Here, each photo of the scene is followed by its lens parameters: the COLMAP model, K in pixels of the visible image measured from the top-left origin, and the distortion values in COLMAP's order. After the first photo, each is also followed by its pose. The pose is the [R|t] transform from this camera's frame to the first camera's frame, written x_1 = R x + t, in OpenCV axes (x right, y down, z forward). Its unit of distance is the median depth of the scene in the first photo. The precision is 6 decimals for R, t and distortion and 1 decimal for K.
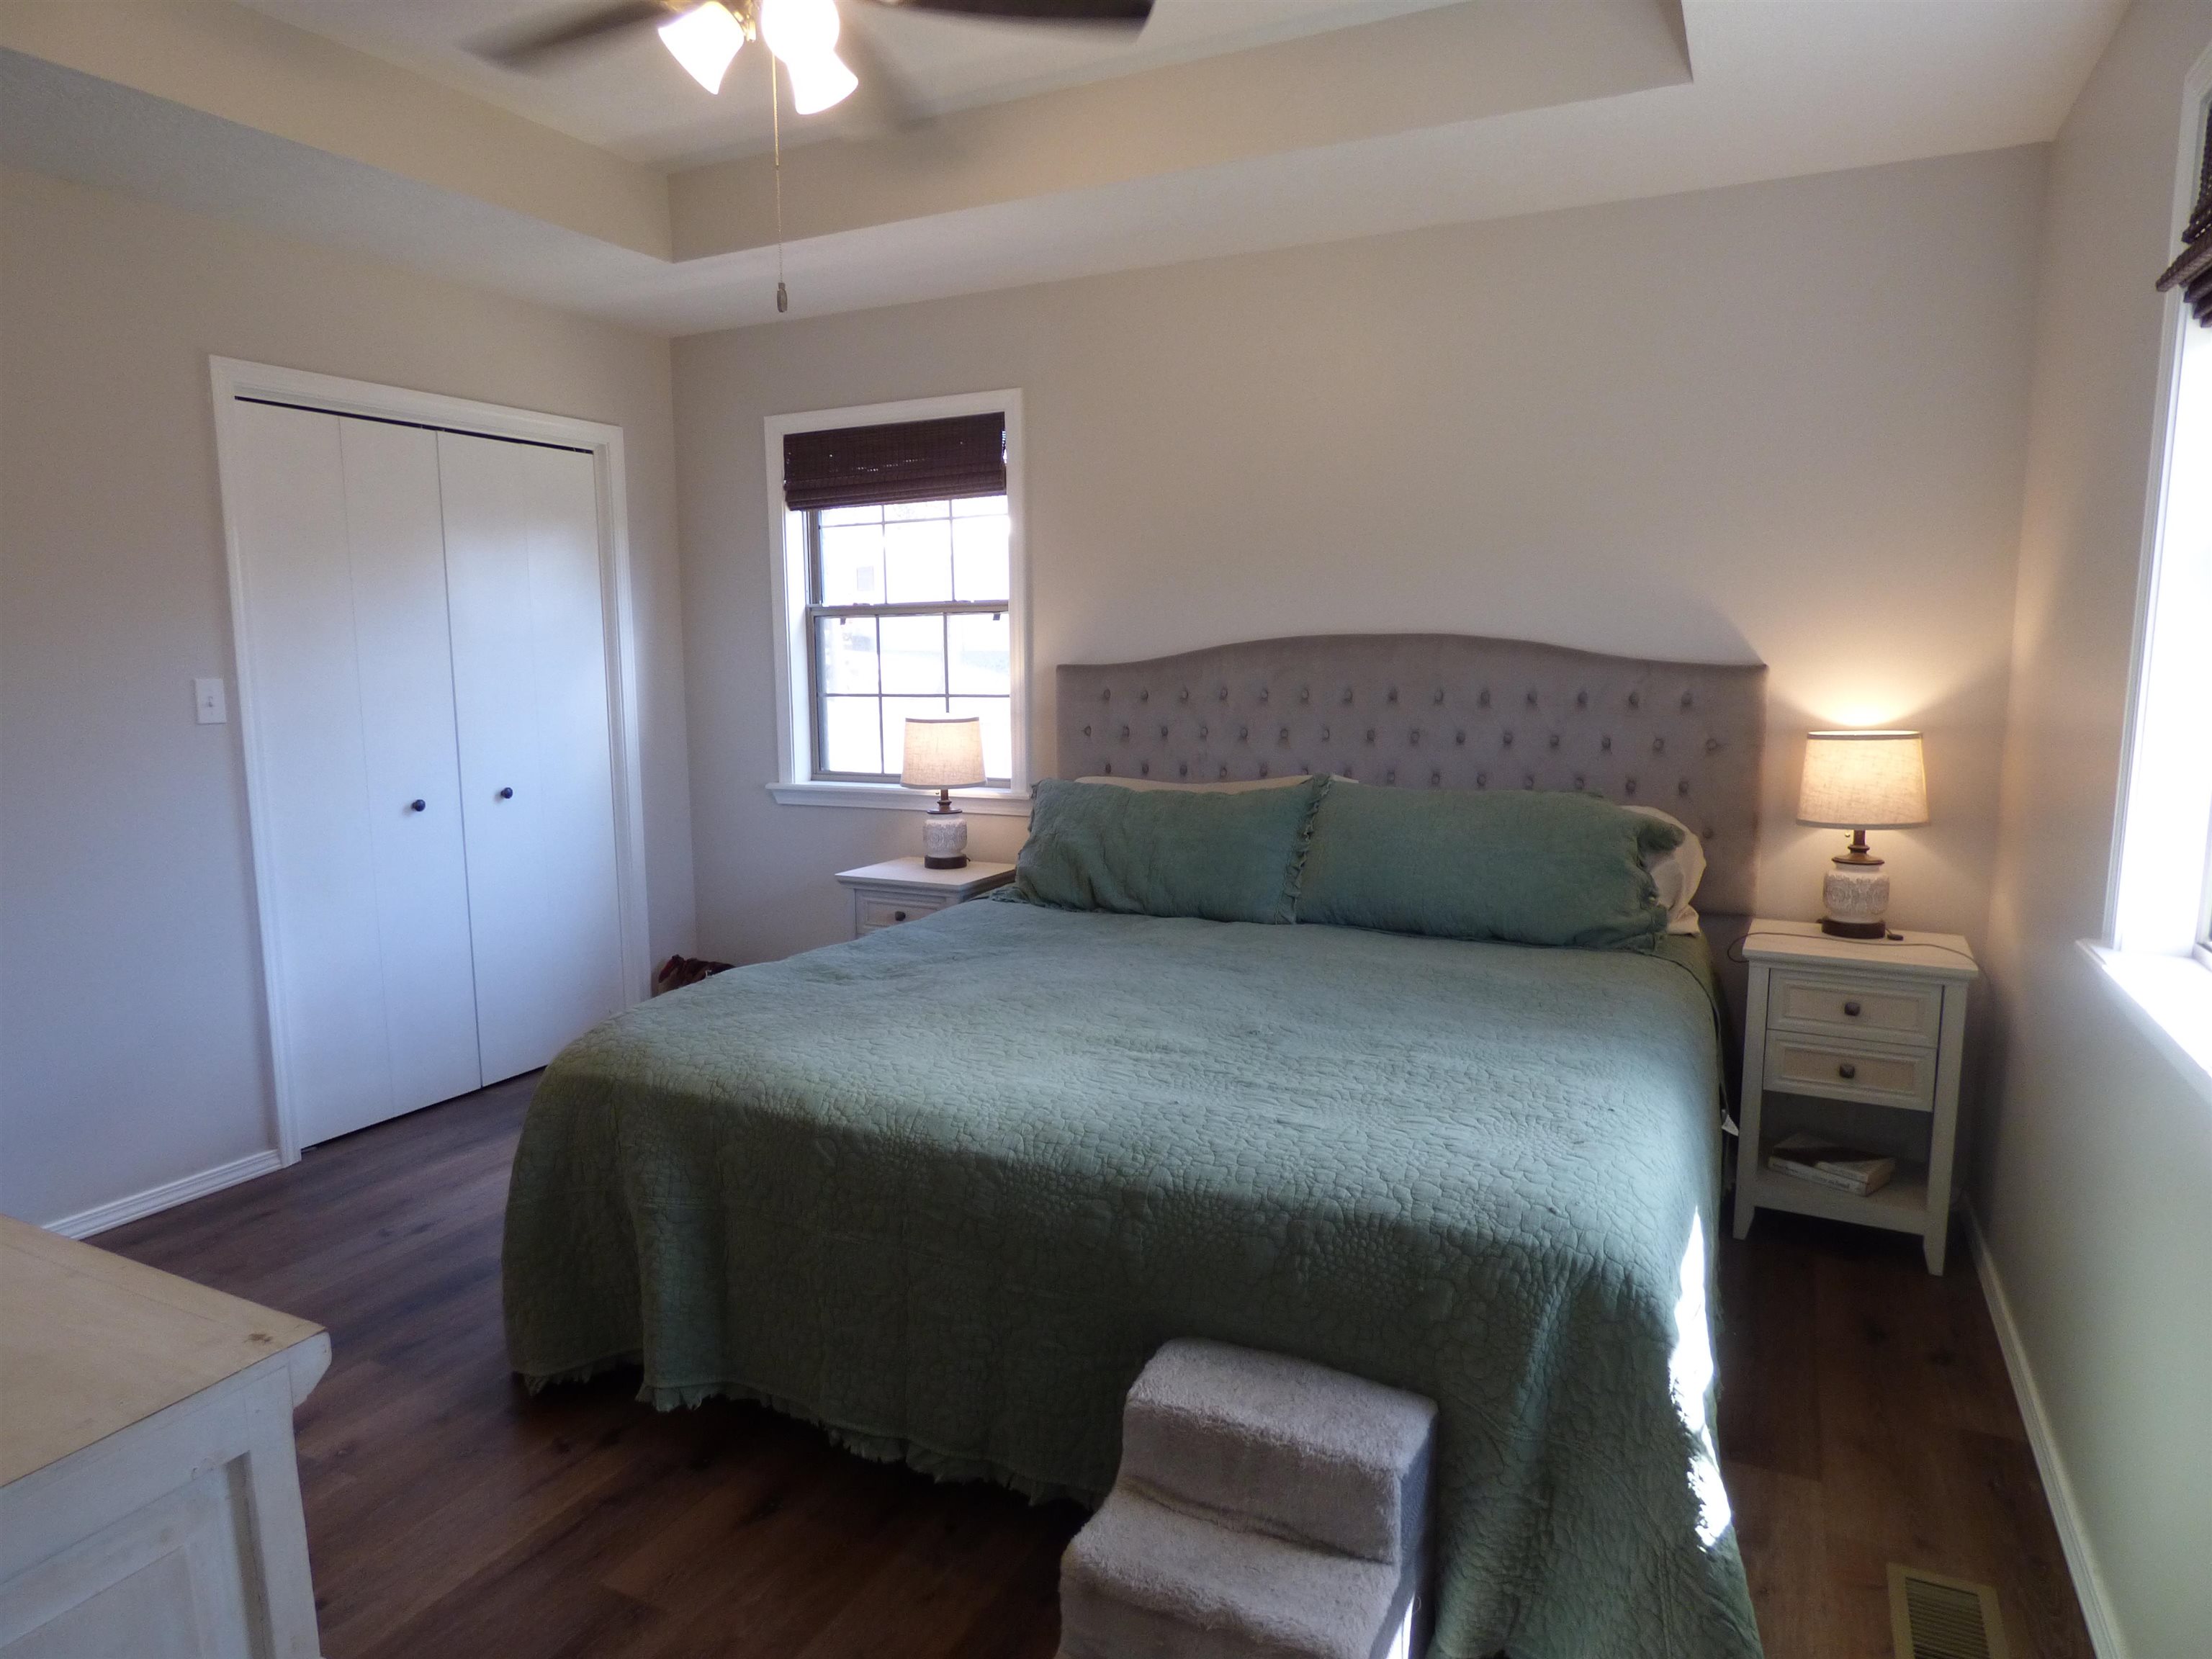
lens RADIAL K [[1348.5, 0, 1112.7], [0, 1348.5, 831.2], [0, 0, 1]] dist [-0.003611, -0.002962]
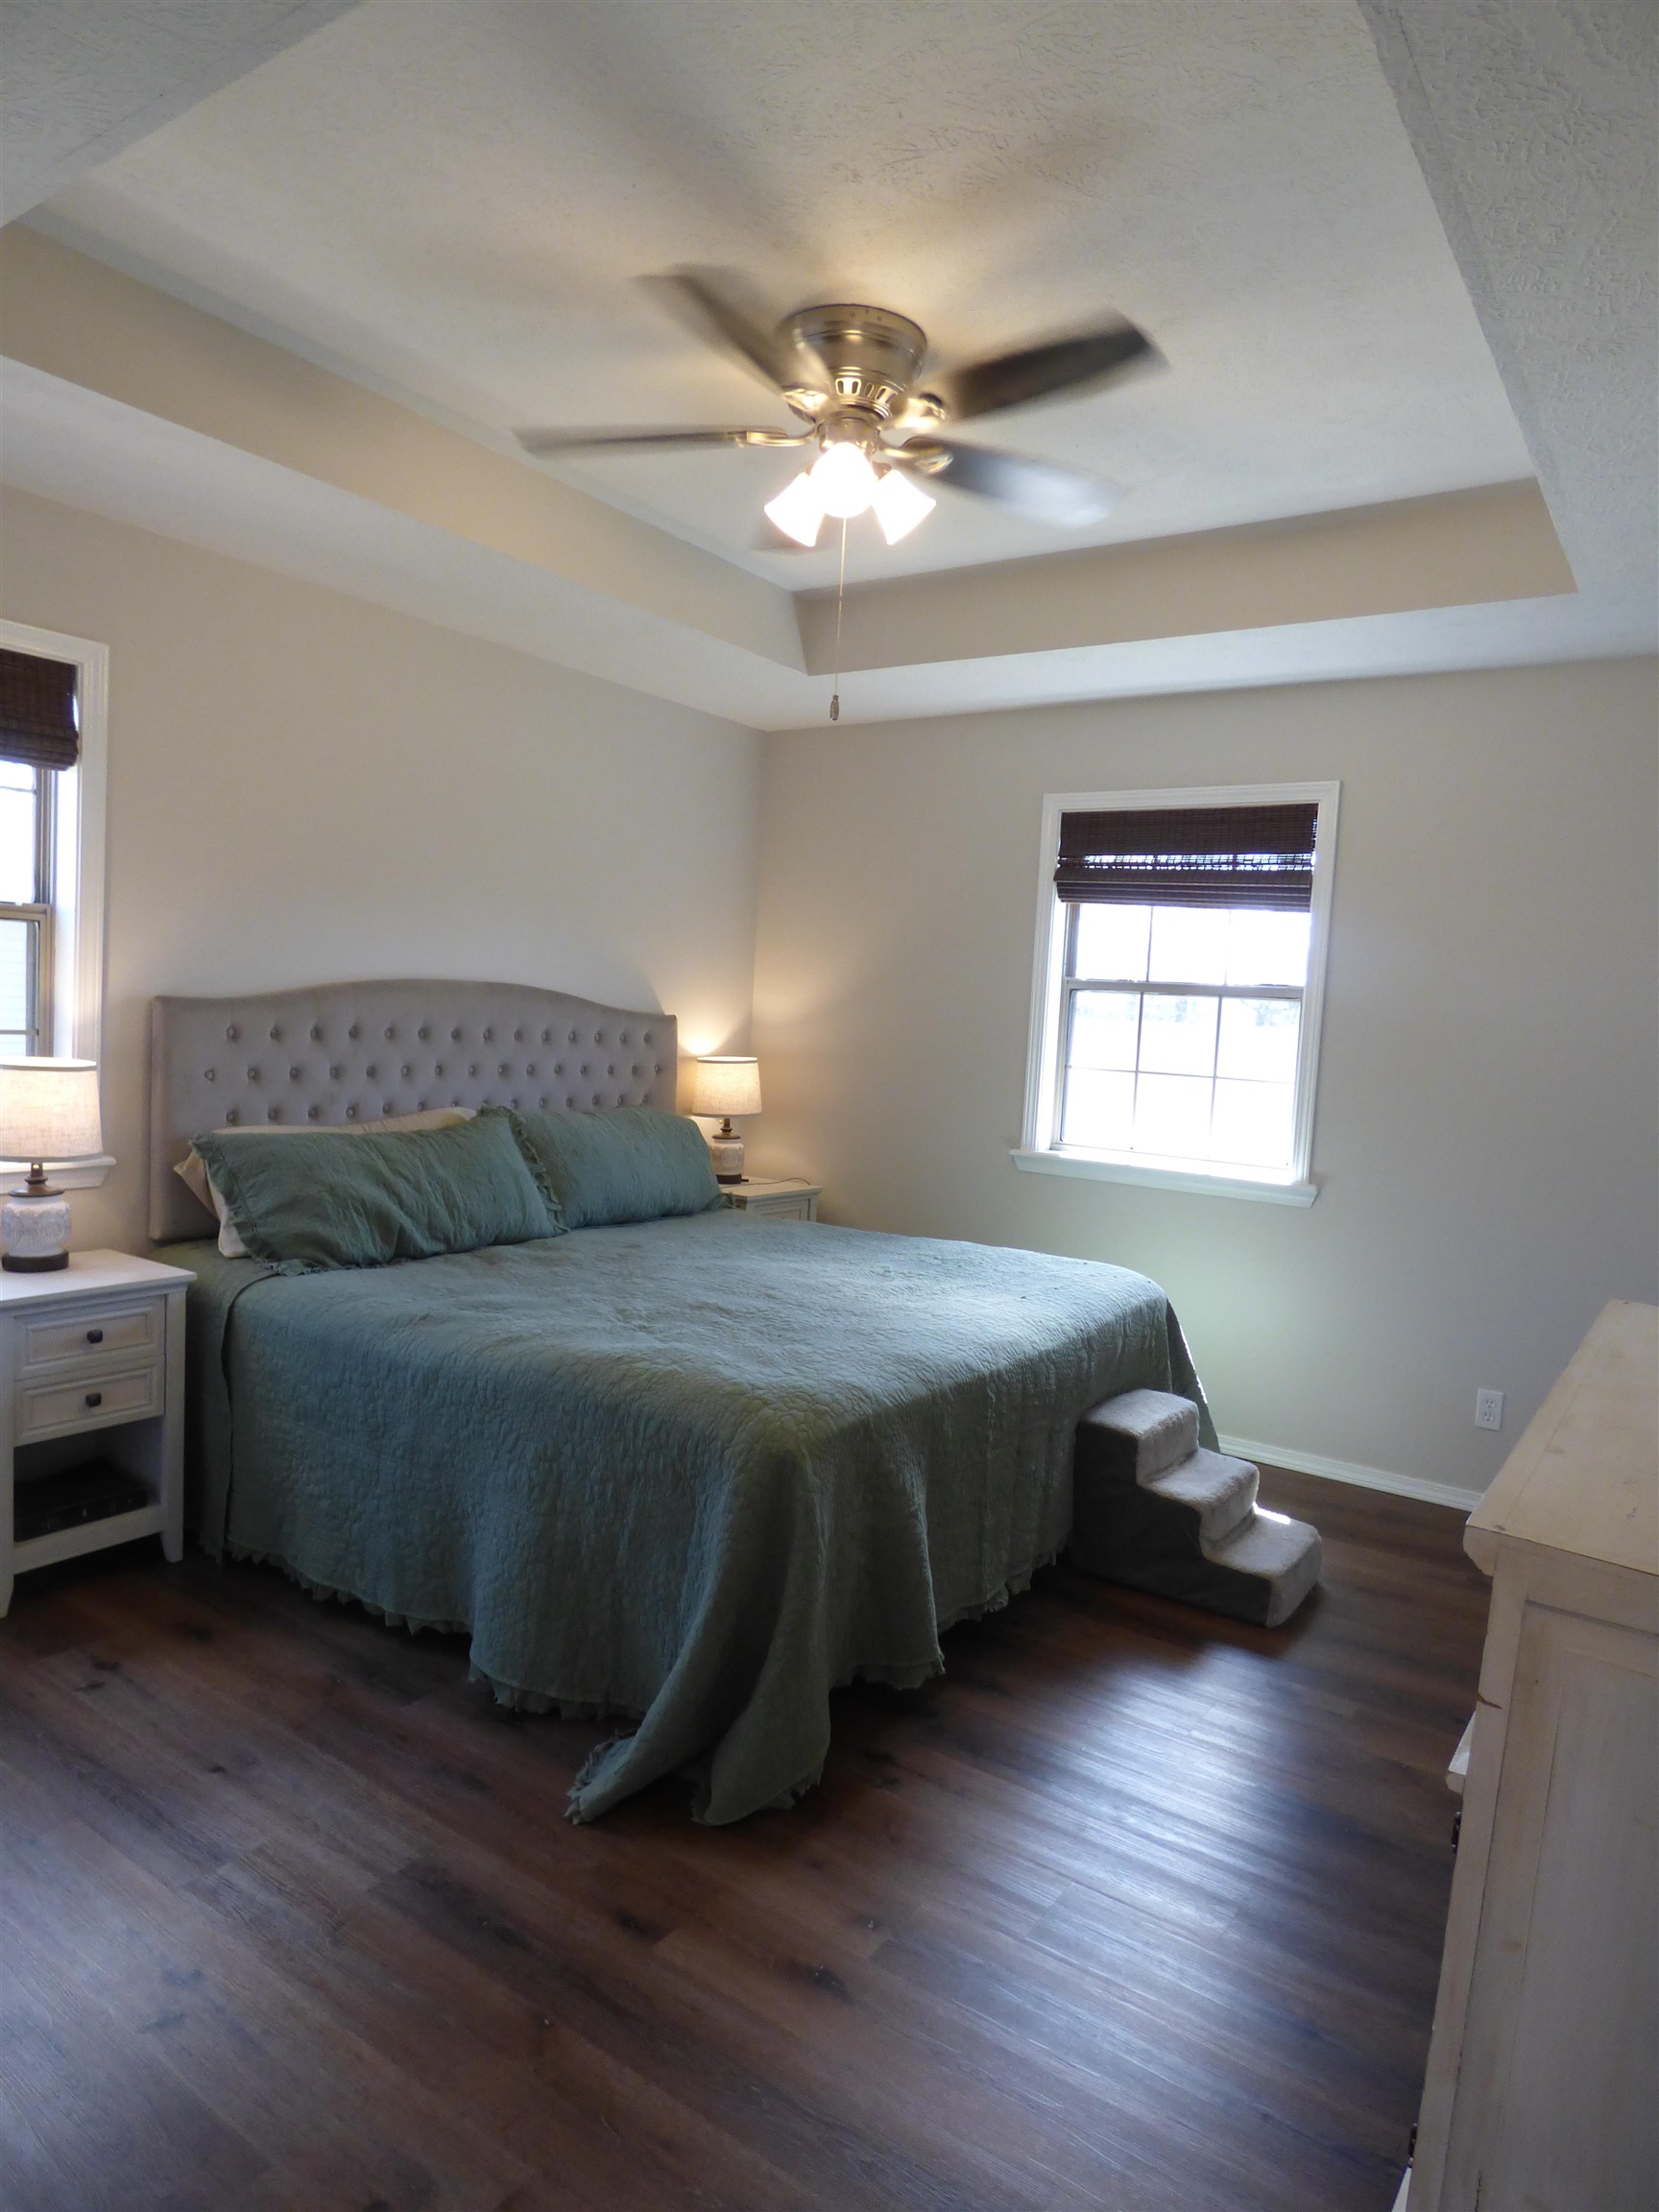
lens RADIAL K [[1382.4, 0, 829.5], [0, 1382.4, 1106.0], [0, 0, 1]] dist [-0.006232, -0.002306]
pose [[0.172618, -0.050614, 0.983687, -0.914759], [0.095698, 0.994816, 0.034393, -0.053938], [-0.980329, 0.088200, 0.176567, 0.533426]]
